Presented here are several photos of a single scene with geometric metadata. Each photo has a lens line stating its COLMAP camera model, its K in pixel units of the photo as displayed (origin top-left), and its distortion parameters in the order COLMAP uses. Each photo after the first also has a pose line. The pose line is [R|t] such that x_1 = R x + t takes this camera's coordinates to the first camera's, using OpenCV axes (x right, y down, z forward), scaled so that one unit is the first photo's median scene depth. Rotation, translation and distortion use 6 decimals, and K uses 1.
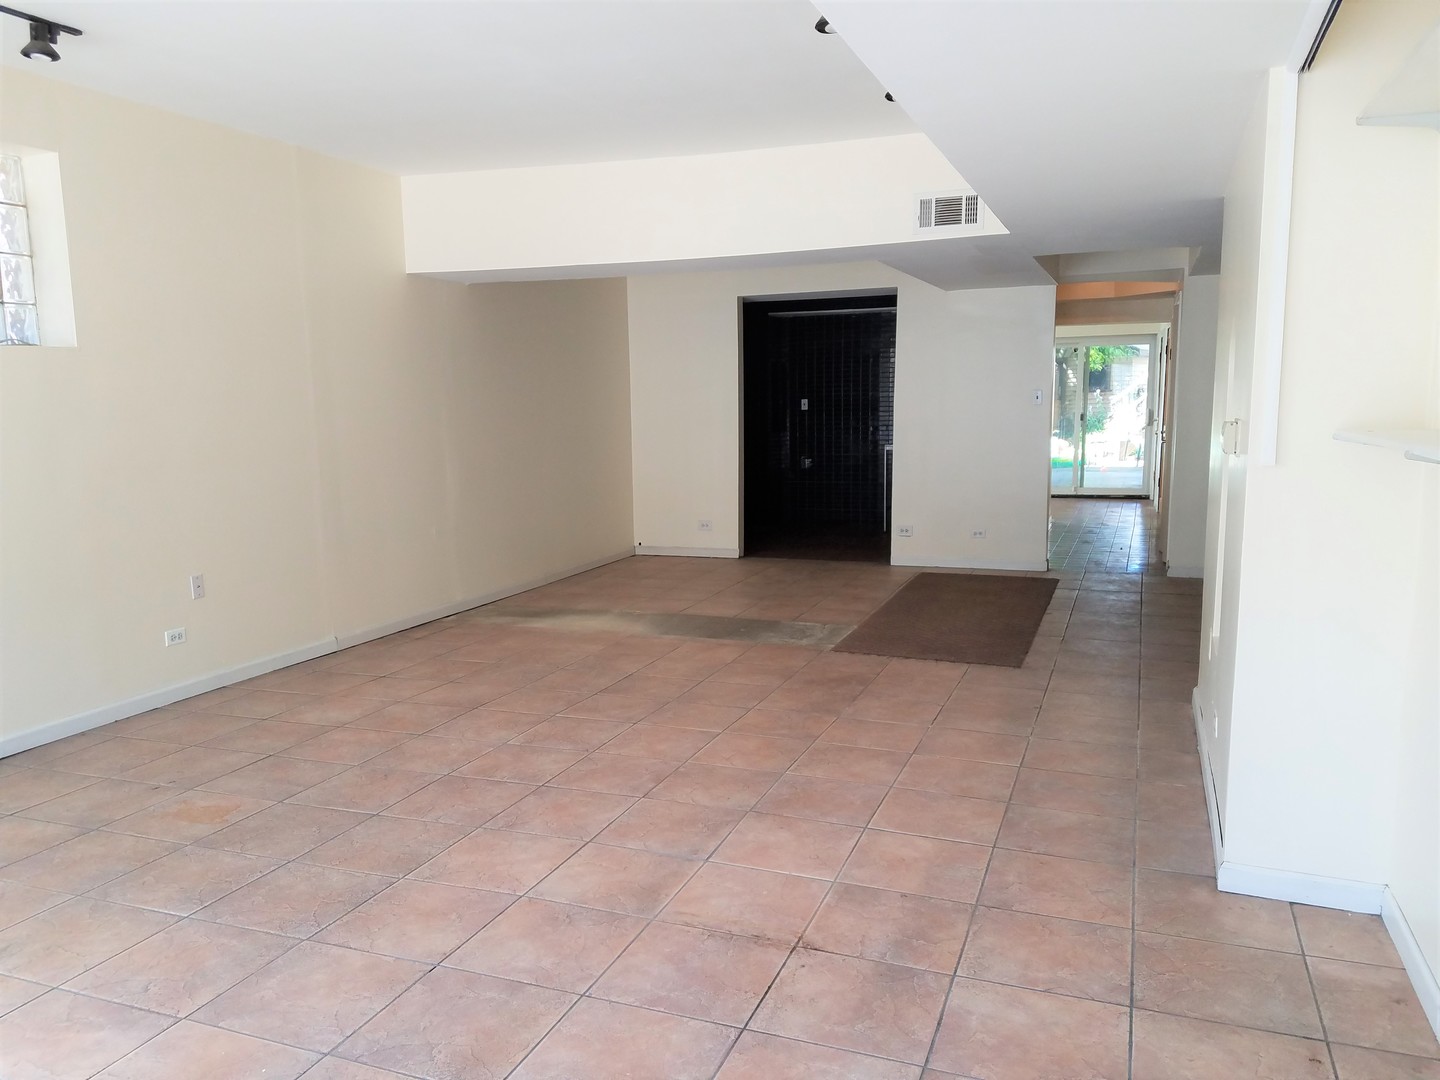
lens RADIAL K [[1097.0, 0, 718.0], [0, 1097.0, 544.5], [0, 0, 1]] dist [0.130104, -0.188439]
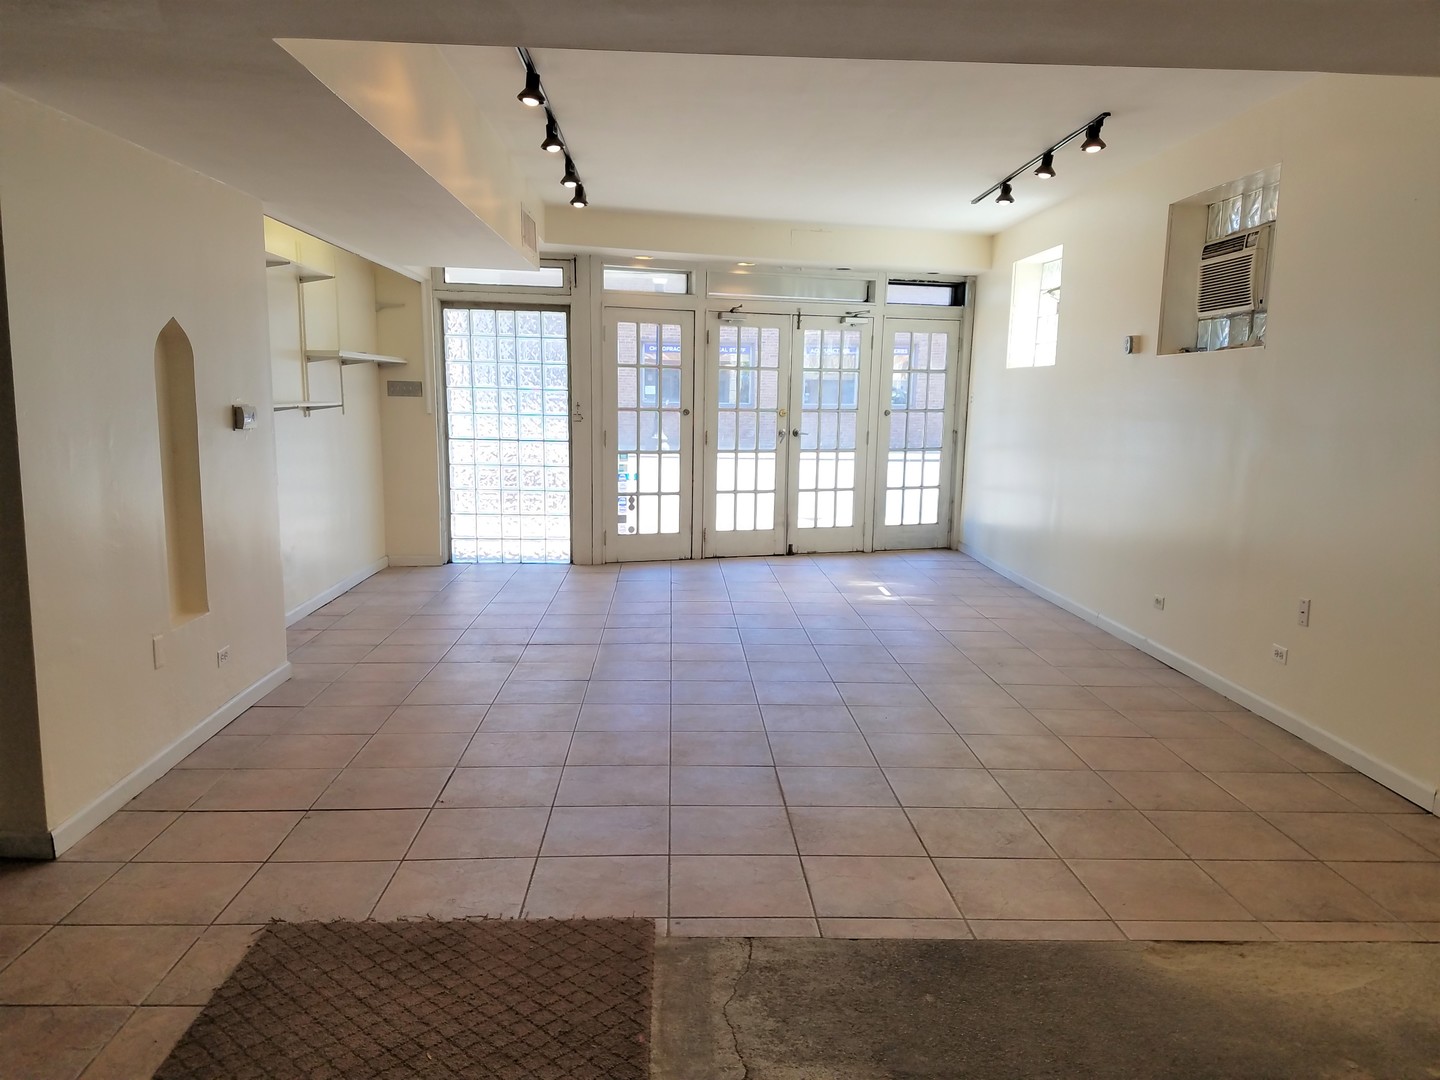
lens RADIAL K [[1097.0, 0, 712.0], [0, 1097.0, 544.7], [0, 0, 1]] dist [0.130104, -0.188439]
pose [[-0.921738, 0.052276, -0.384273, 0.374158], [-0.055708, 0.962749, 0.264596, -0.279744], [0.383791, 0.265295, -0.884490, 2.025254]]
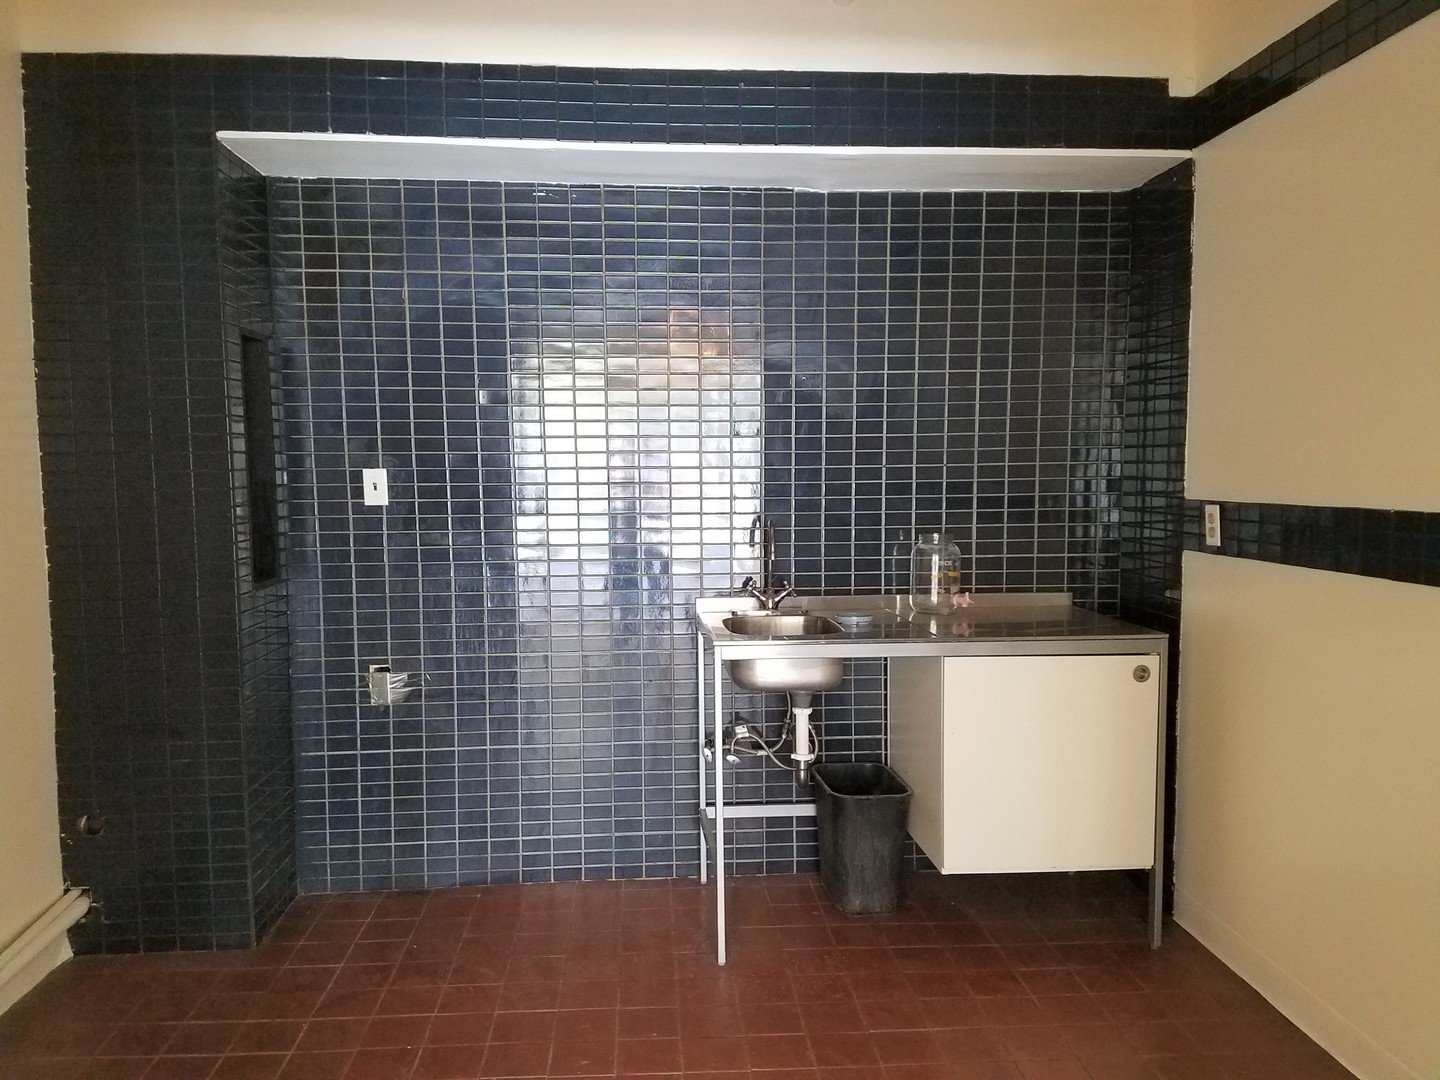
lens RADIAL K [[987.0, 0, 710.5], [0, 987.0, 551.1], [0, 0, 1]] dist [0.103994, -0.000899]
pose [[0.919985, -0.024370, 0.391195, 0.162826], [0.043080, 0.998305, -0.039123, -0.280568], [-0.389579, 0.052845, 0.919476, 2.098625]]
